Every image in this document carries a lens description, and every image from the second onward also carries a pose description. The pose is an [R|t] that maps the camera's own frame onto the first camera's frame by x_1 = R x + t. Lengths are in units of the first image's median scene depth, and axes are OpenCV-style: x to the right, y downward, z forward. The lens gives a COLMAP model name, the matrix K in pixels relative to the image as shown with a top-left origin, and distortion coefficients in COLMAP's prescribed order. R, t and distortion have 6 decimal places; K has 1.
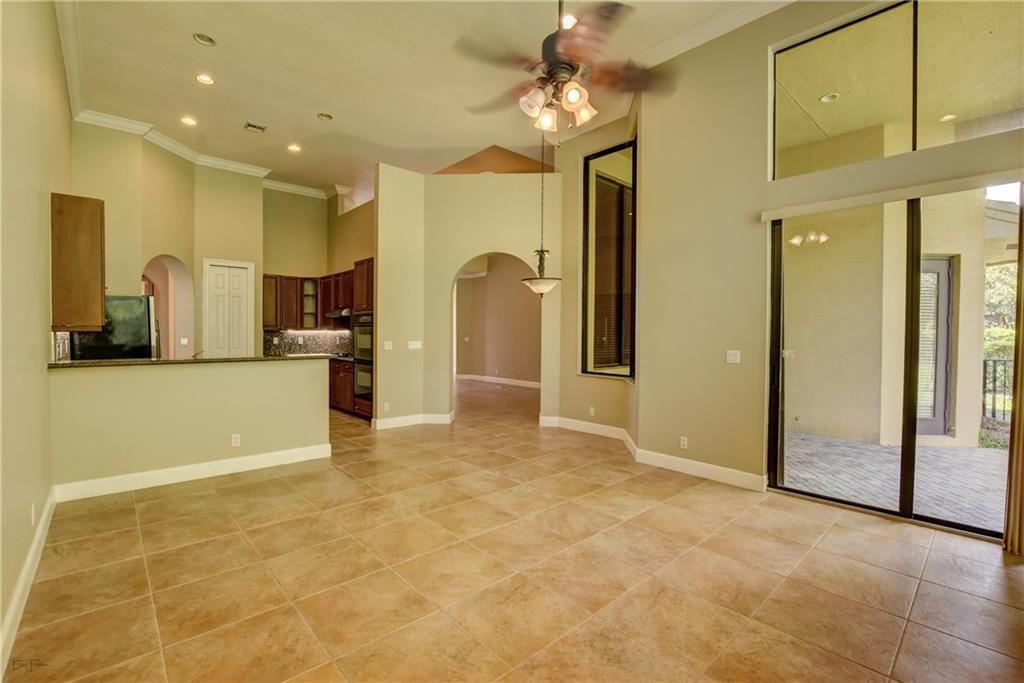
lens RADIAL K [[452.7, 0, 512.0], [0, 452.7, 341.5], [0, 0, 1]] dist [-0.028879, 0.000762]
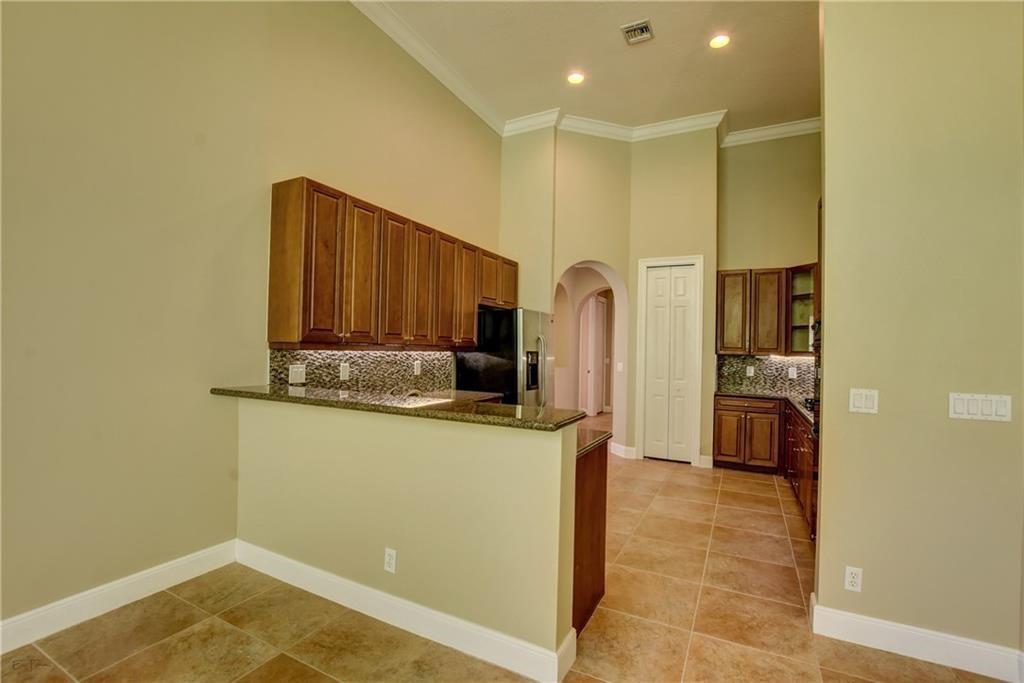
lens RADIAL K [[452.7, 0, 512.0], [0, 452.7, 341.5], [0, 0, 1]] dist [-0.028879, 0.000762]
pose [[0.347536, -0.017764, -0.937498, -0.085736], [-0.037548, 0.998755, -0.032844, -0.025144], [0.936915, 0.046615, 0.346436, 1.081031]]
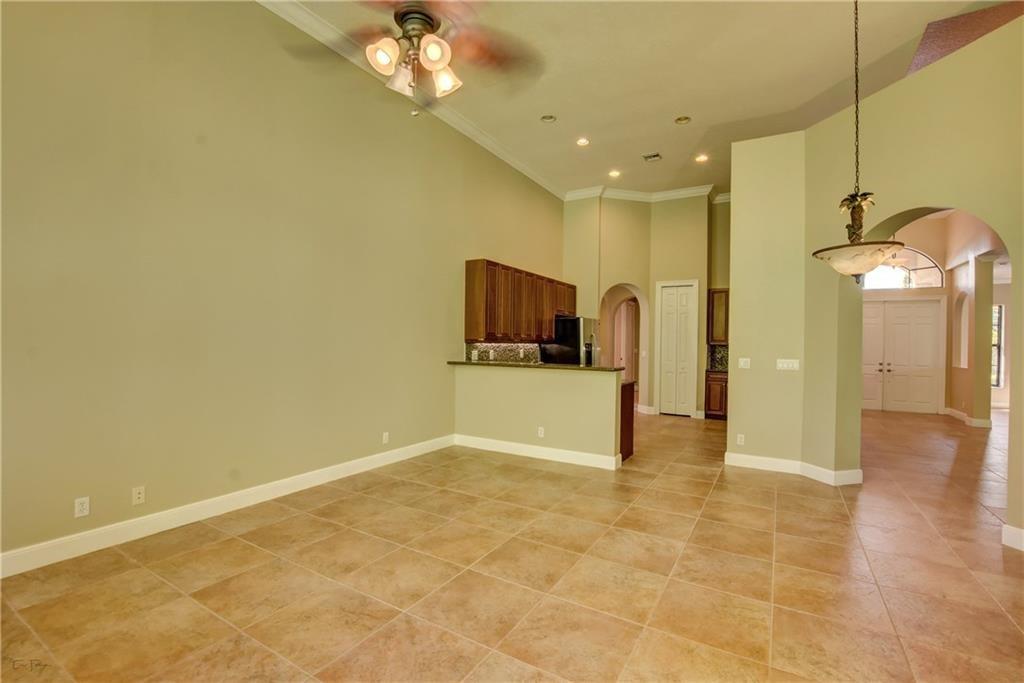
lens RADIAL K [[452.7, 0, 512.0], [0, 452.7, 341.5], [0, 0, 1]] dist [-0.028879, 0.000762]
pose [[0.289790, -0.004430, -0.957080, 0.631025], [-0.032554, 0.999365, -0.014483, -0.008217], [0.956537, 0.035354, 0.289461, 0.637413]]
